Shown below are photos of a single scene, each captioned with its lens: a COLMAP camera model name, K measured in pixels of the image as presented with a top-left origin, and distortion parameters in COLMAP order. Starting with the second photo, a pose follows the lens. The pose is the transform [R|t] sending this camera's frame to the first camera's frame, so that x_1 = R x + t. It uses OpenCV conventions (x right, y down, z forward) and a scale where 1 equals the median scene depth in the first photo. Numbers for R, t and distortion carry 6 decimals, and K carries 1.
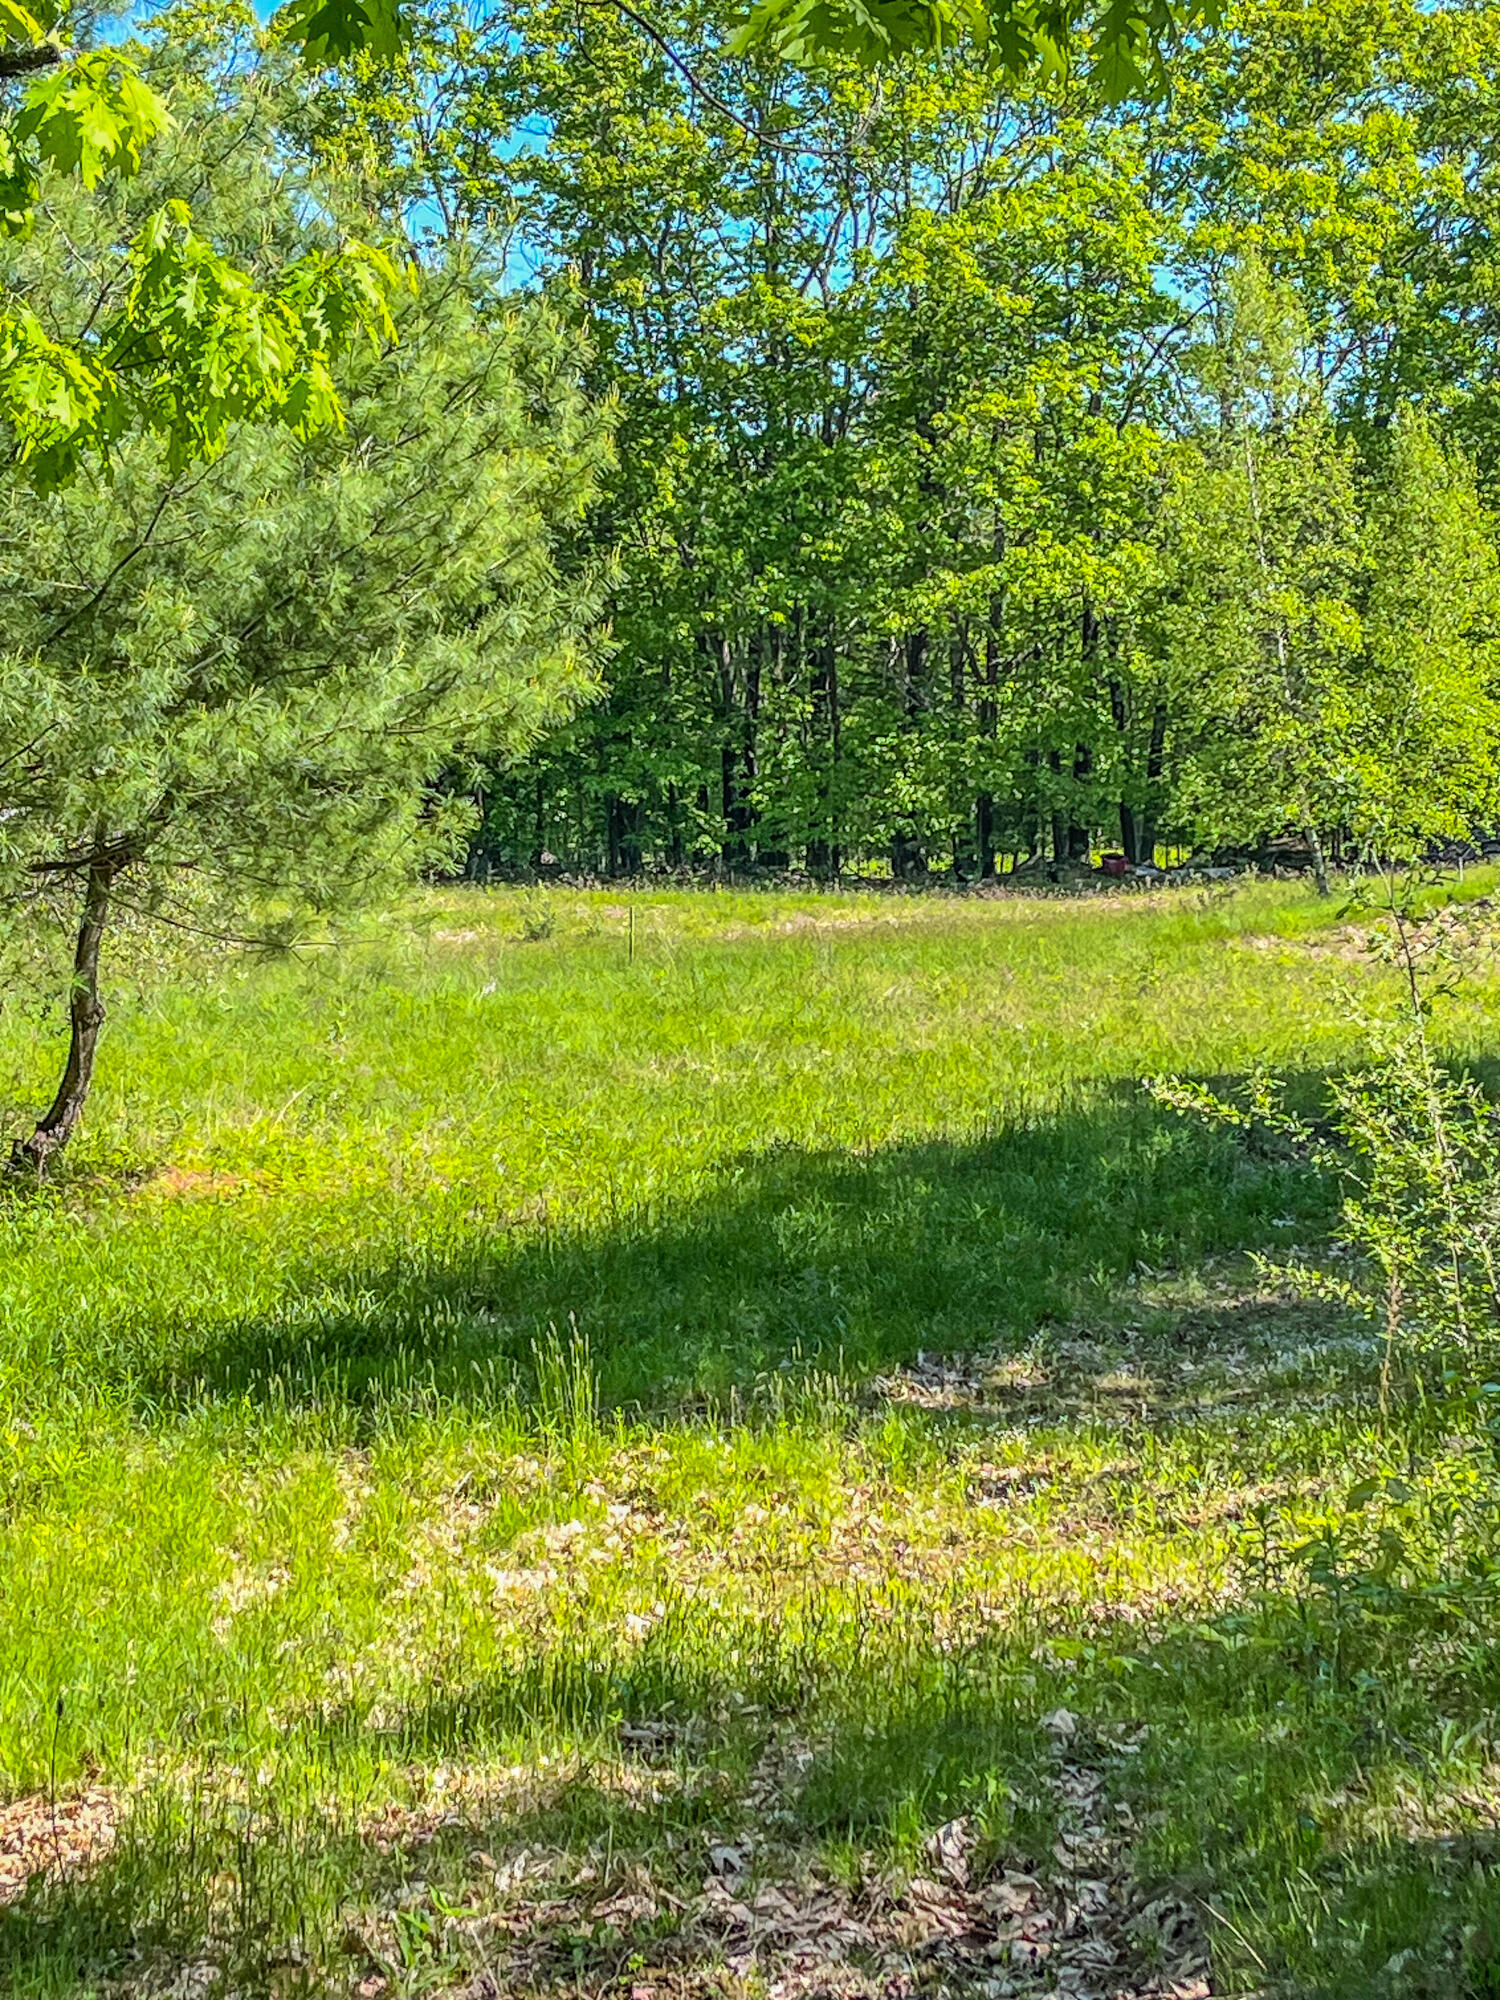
lens RADIAL K [[3990.0, 0, 750.0], [0, 3990.0, 1000.0], [0, 0, 1]] dist [0.331722, -2.884609]
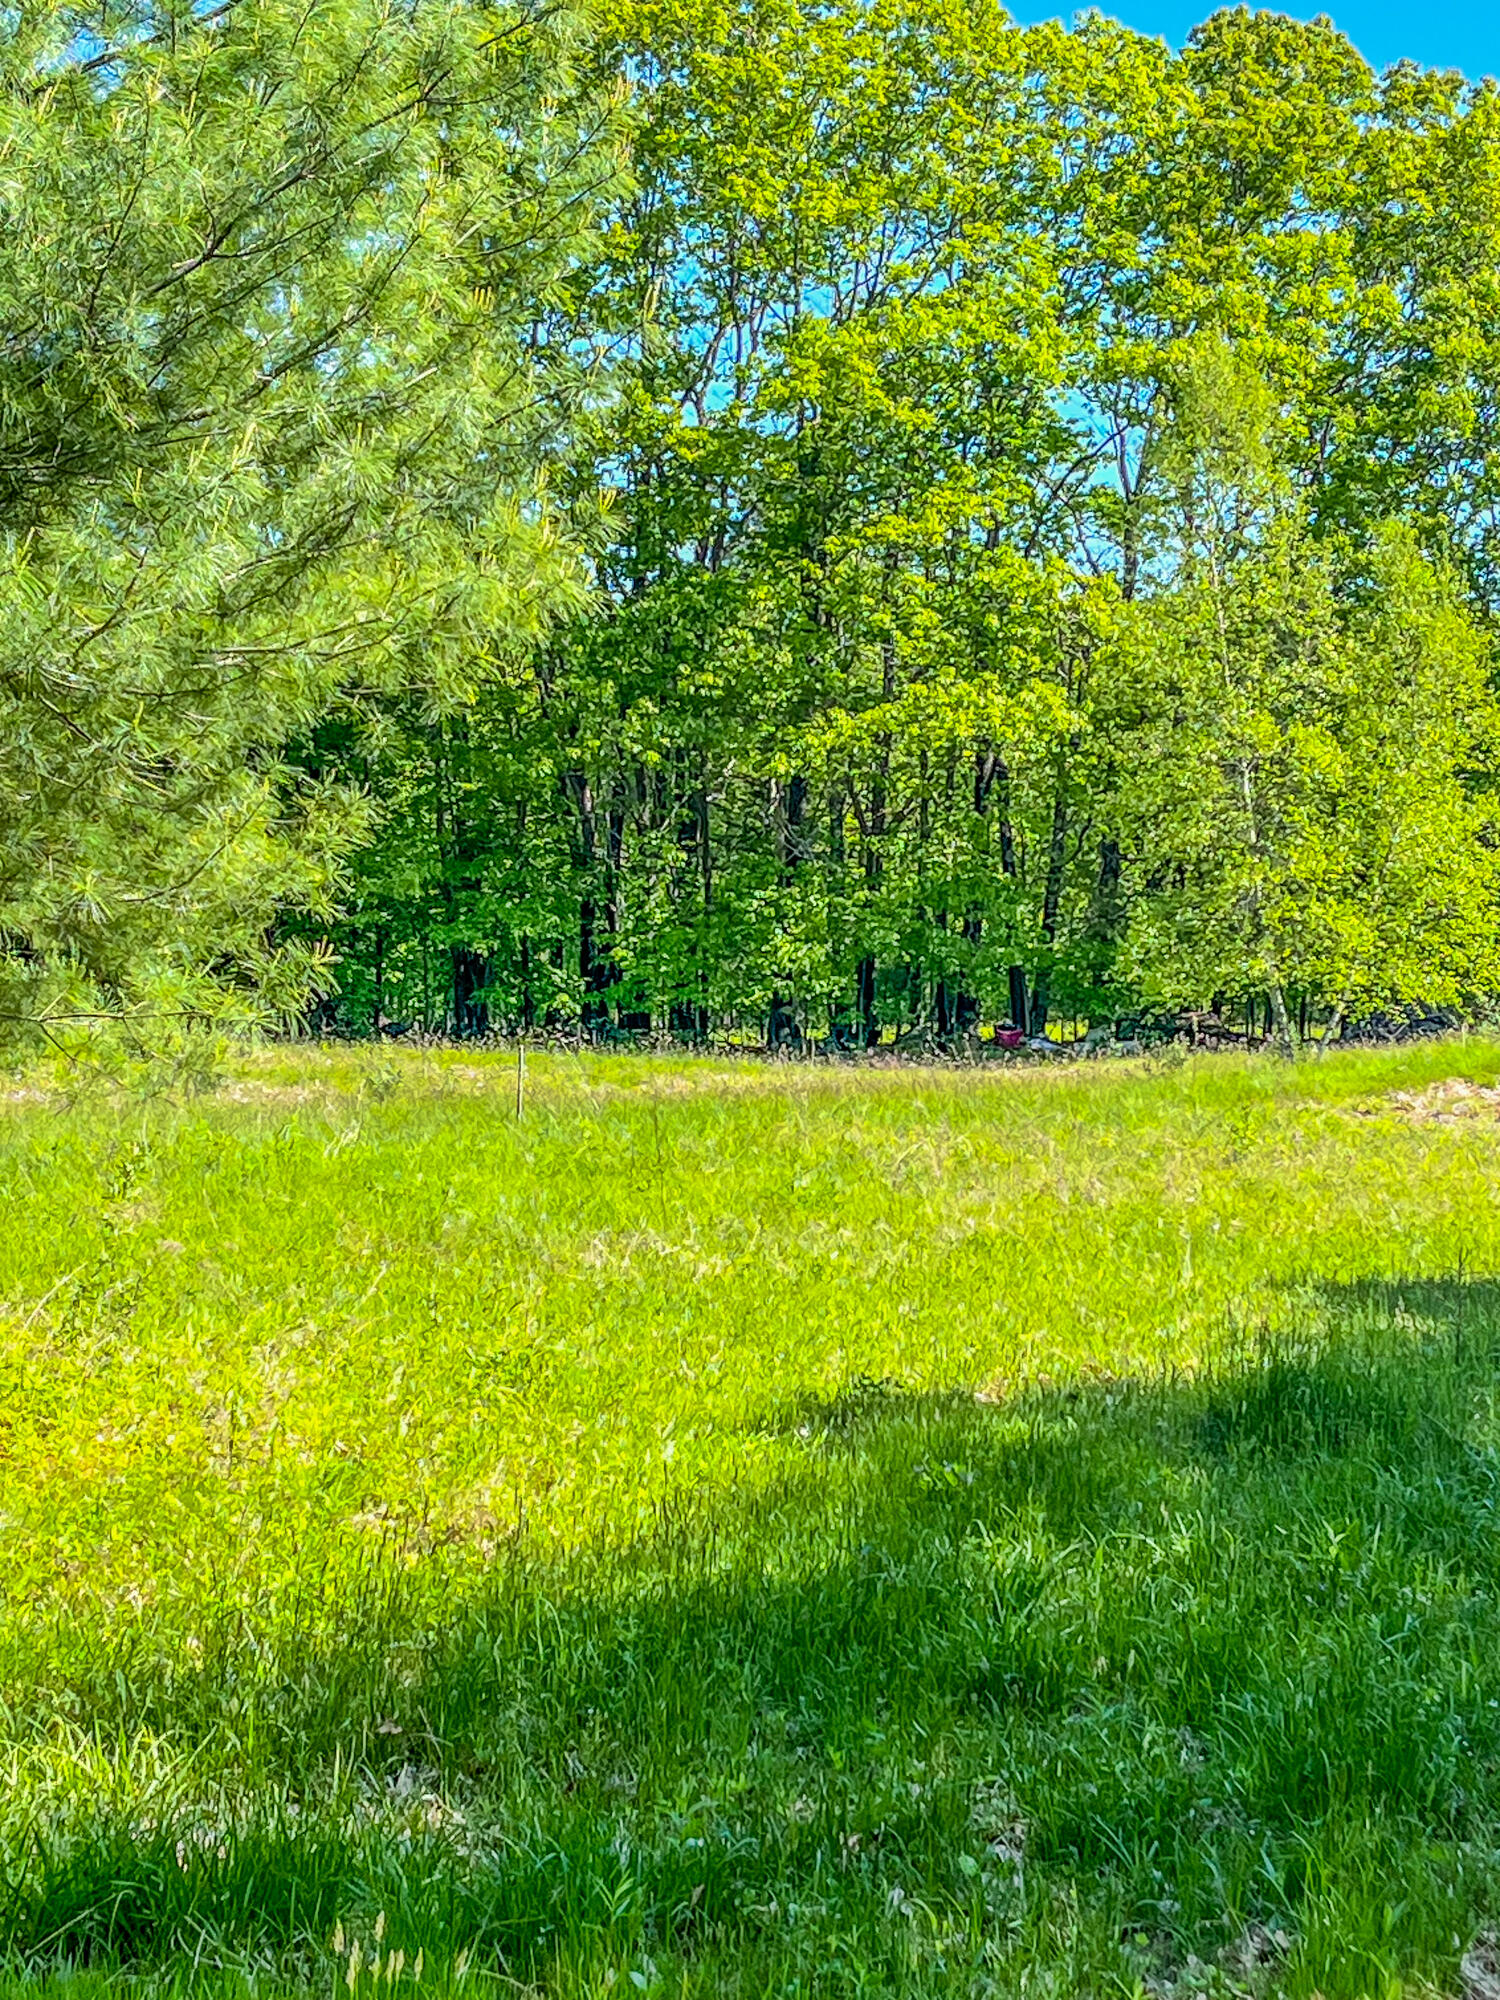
lens RADIAL K [[3950.8, 0, 750.0], [0, 3950.8, 1000.0], [0, 0, 1]] dist [0.477194, -5.150580]
pose [[0.998752, 0.022323, 0.044685, -0.009498], [-0.020222, 0.998694, -0.046918, 0.001810], [-0.045674, 0.045956, 0.997899, 0.102668]]
